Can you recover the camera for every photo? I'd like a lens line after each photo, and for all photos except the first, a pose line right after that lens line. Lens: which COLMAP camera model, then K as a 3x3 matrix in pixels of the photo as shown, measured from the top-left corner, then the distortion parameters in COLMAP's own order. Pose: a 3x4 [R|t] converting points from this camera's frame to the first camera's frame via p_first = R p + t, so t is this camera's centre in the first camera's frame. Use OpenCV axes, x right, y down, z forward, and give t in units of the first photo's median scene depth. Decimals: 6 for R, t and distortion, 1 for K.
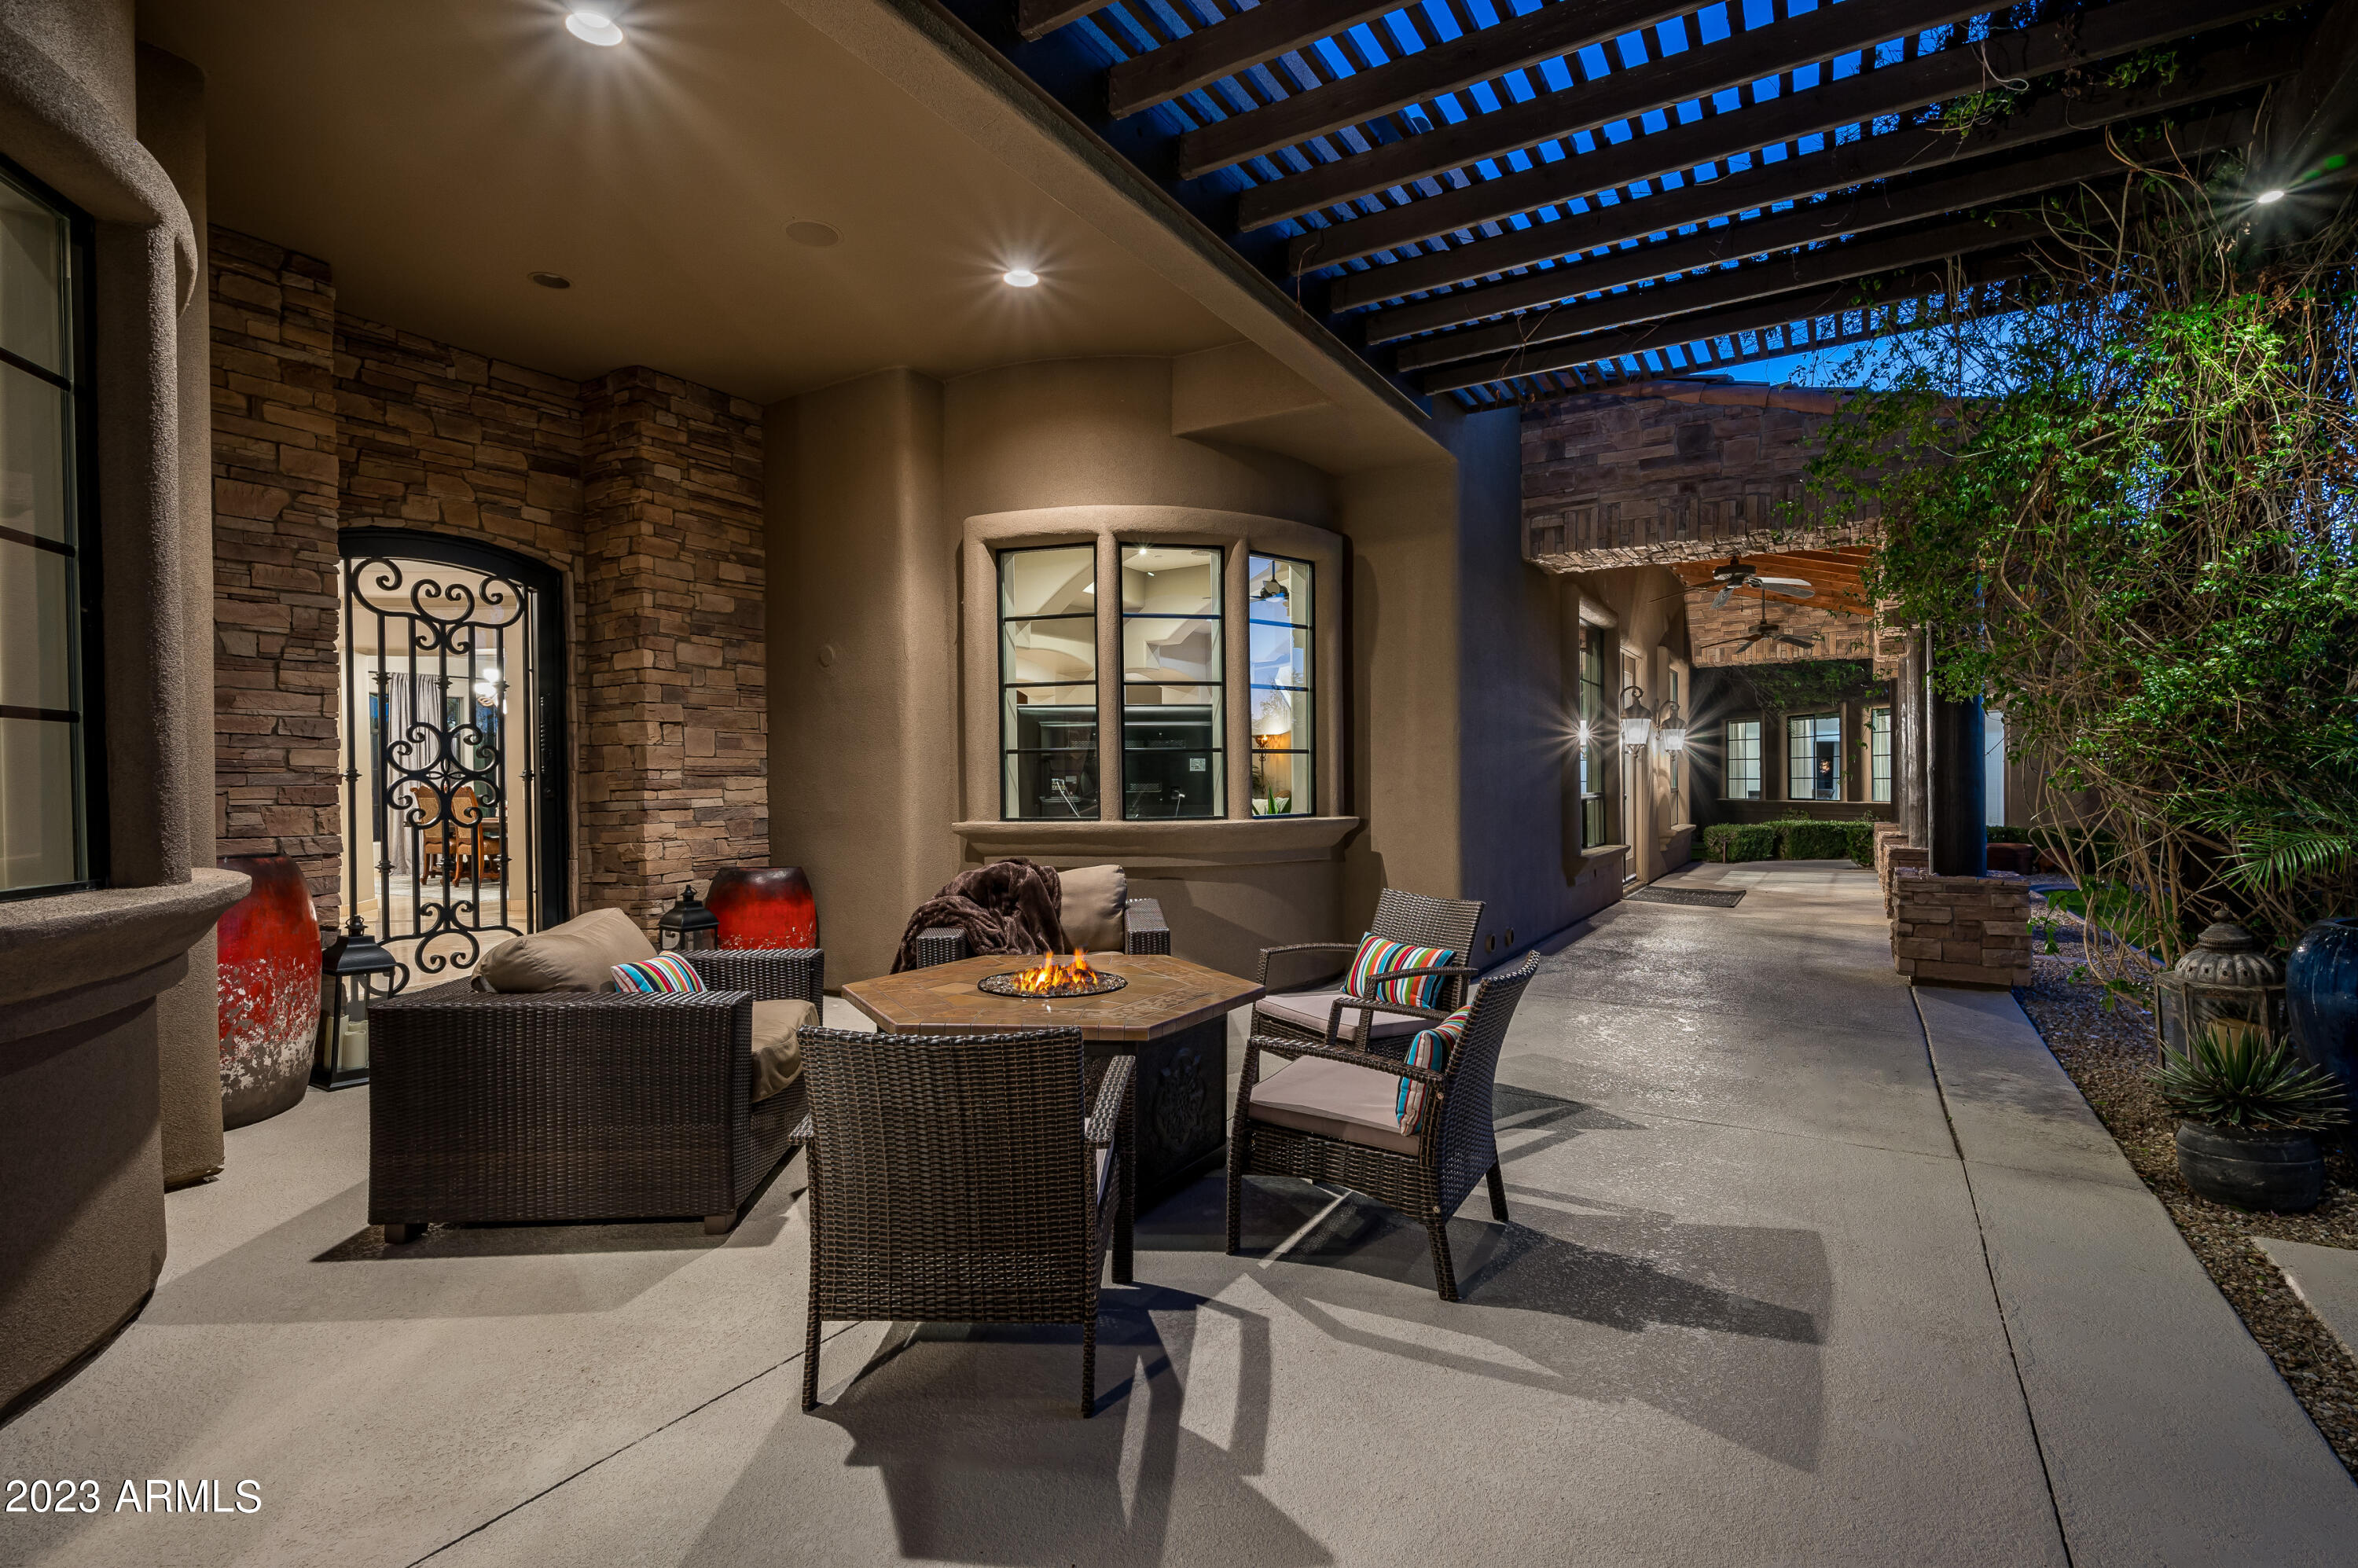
lens RADIAL K [[1106.8, 0, 1178.2], [0, 1106.8, 789.4], [0, 0, 1]] dist [0.002563, 0.000261]
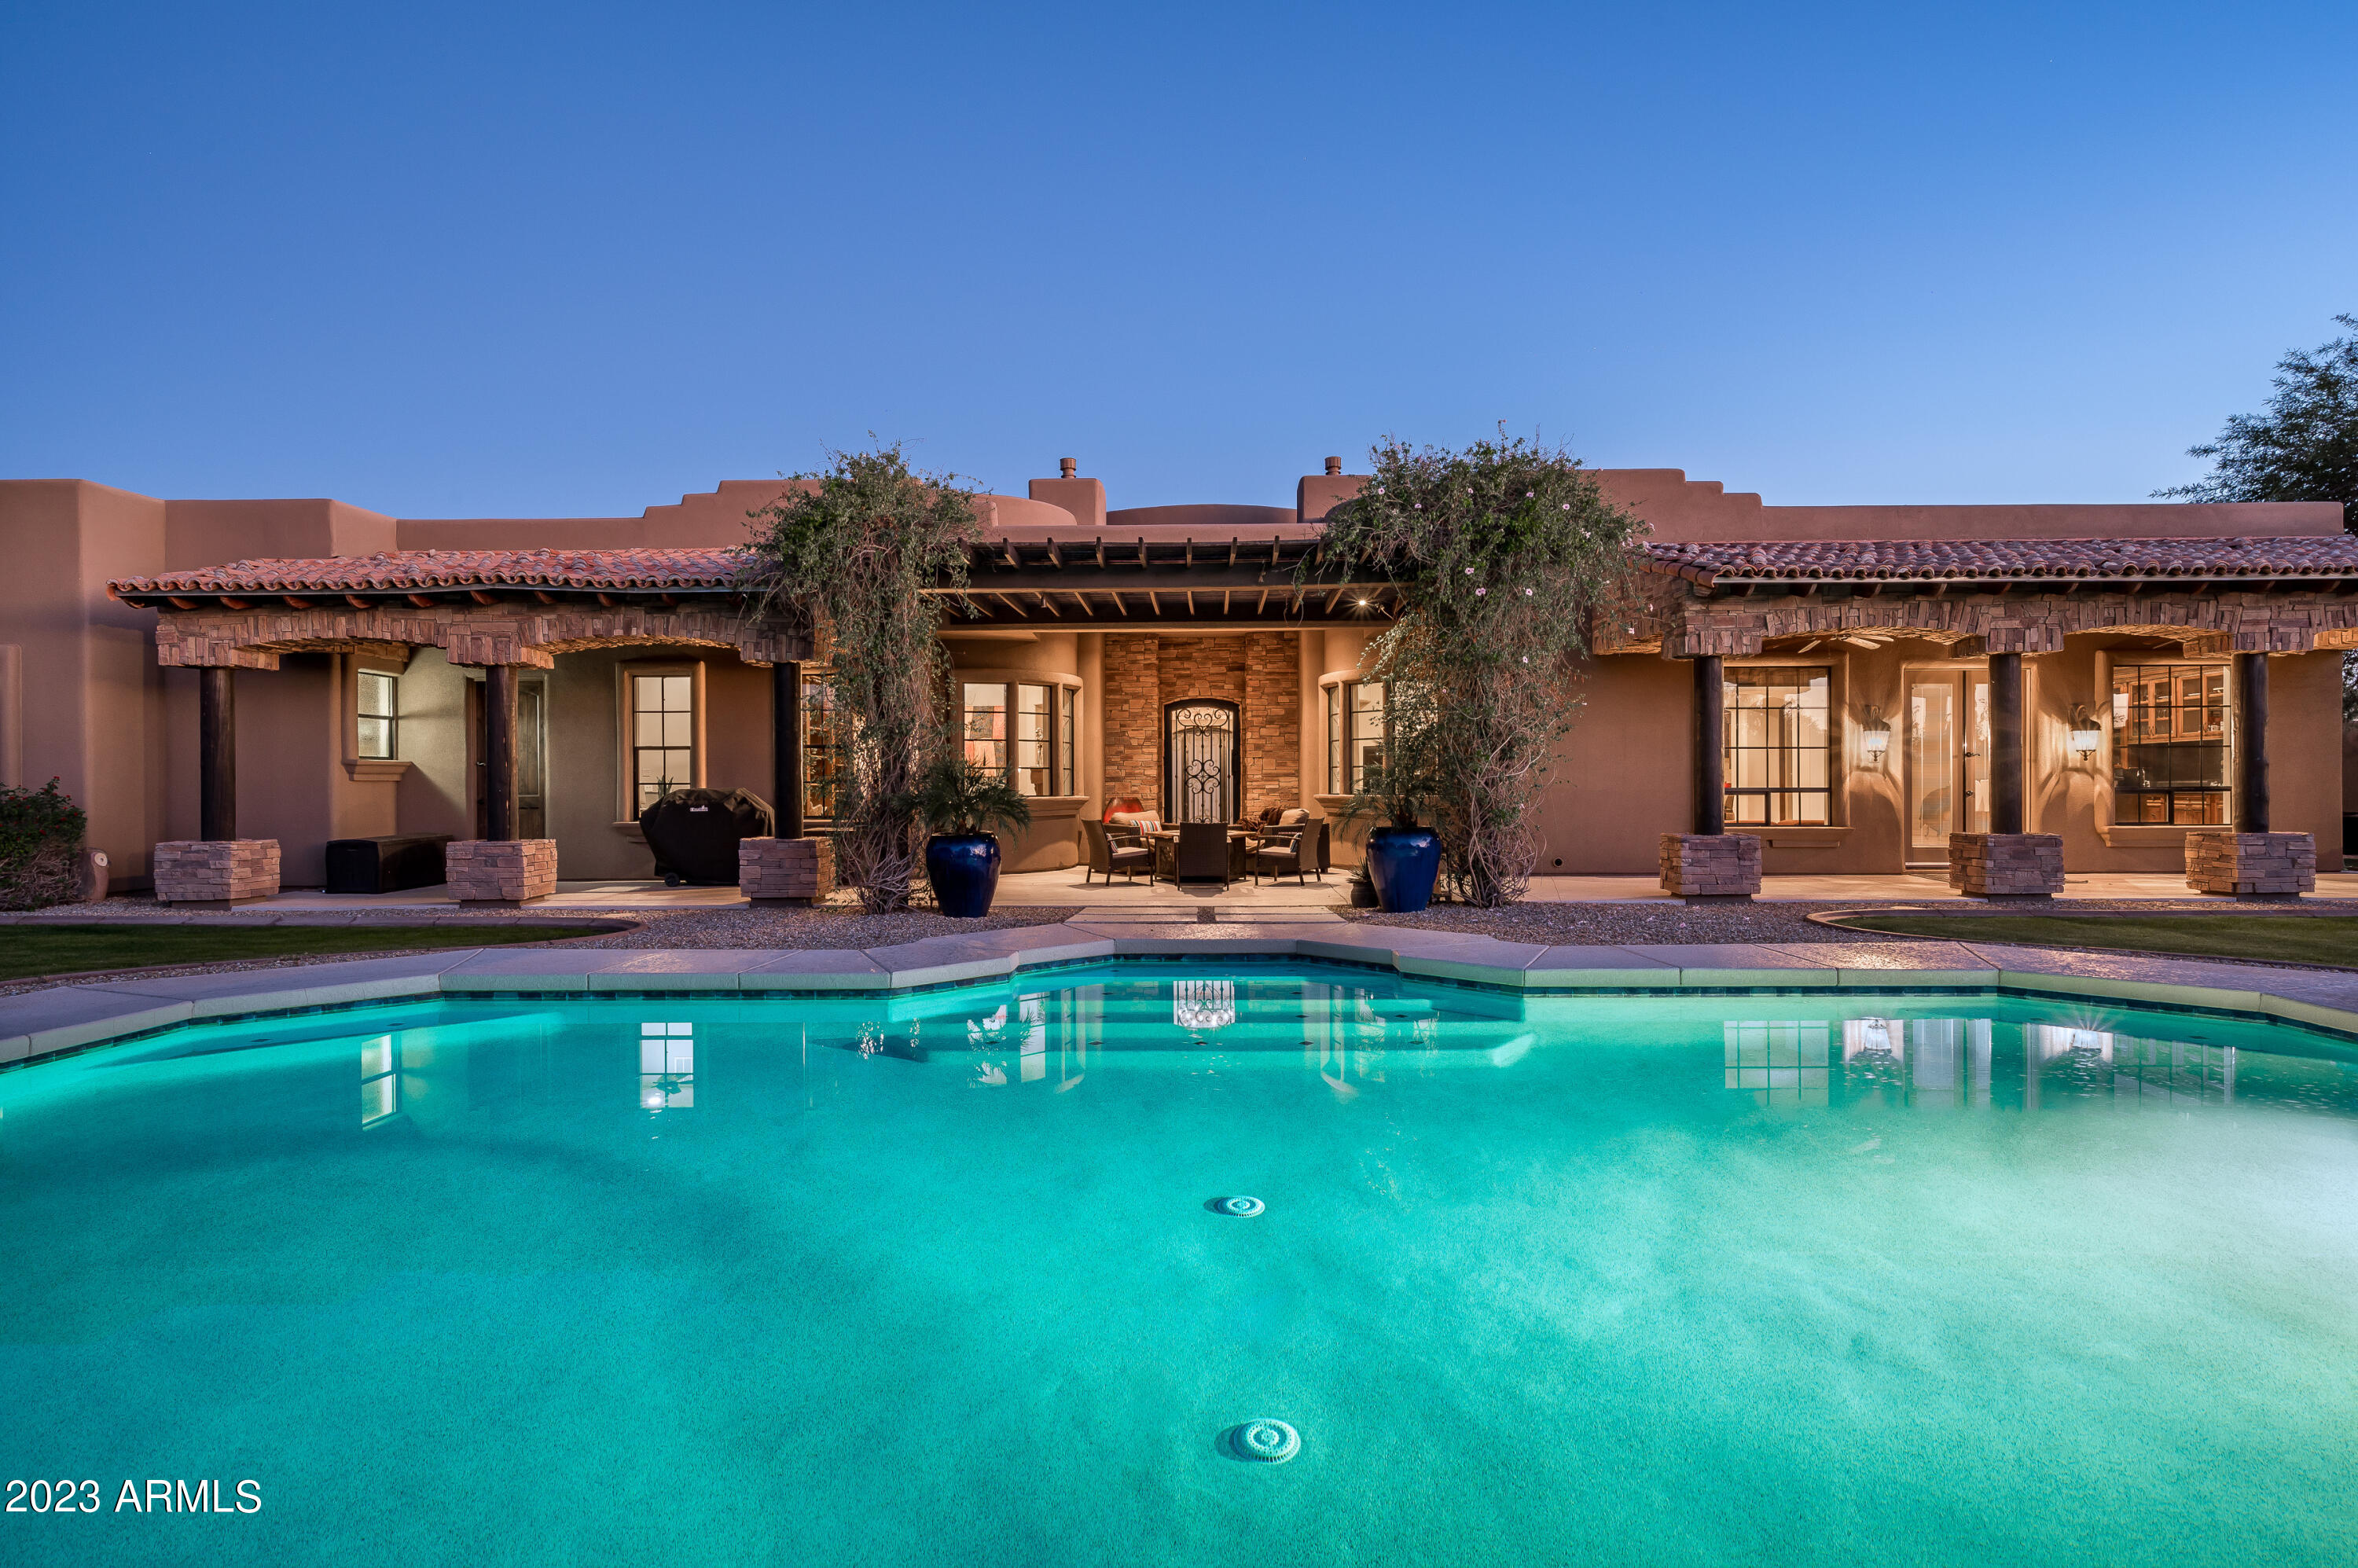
lens RADIAL K [[1208.7, 0, 1171.5], [0, 1208.7, 789.4], [0, 0, 1]] dist [-0.005416, -0.000369]
pose [[0.508225, 0.007936, -0.861188, 2.055291], [-0.006567, 0.999964, 0.005340, 0.005368], [0.861199, 0.002941, 0.508259, -0.731624]]
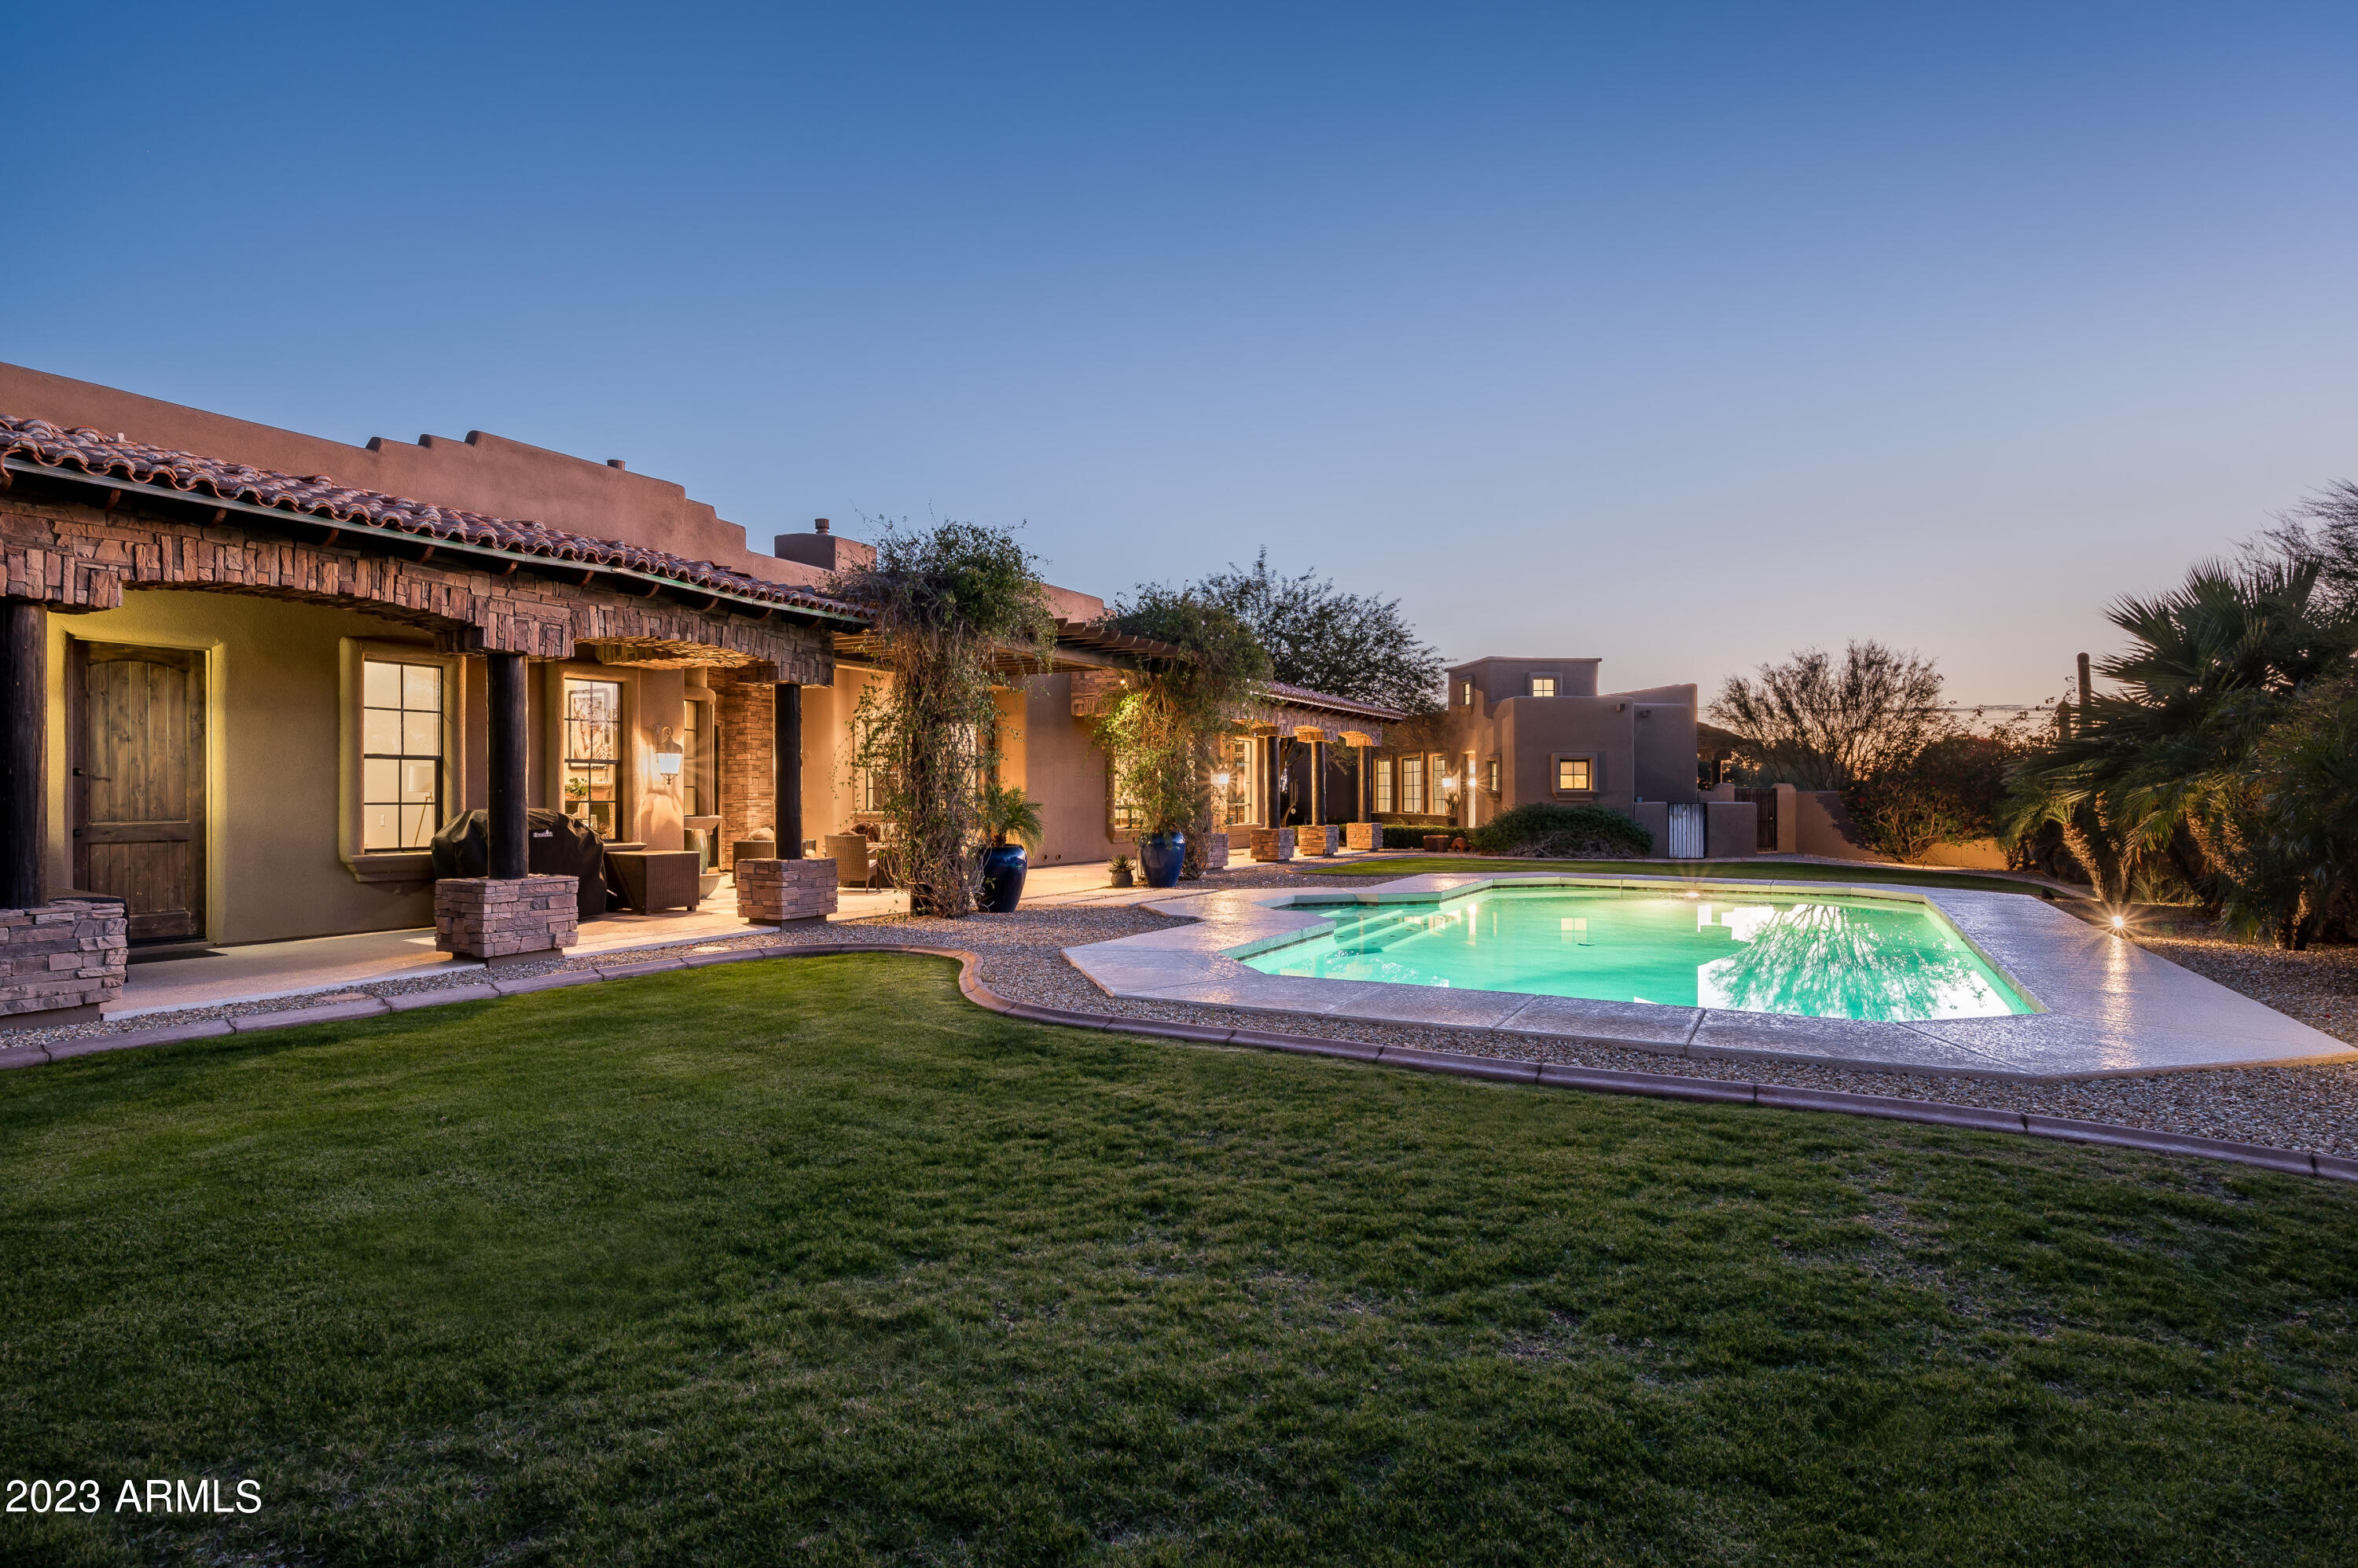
lens RADIAL K [[1208.7, 0, 1180.6], [0, 1208.7, 795.7], [0, 0, 1]] dist [-0.005416, -0.000369]
pose [[0.998322, 0.009152, 0.057184, 0.506299], [-0.008660, 0.999923, -0.008835, 0.007607], [-0.057261, 0.008325, 0.998325, -2.340450]]
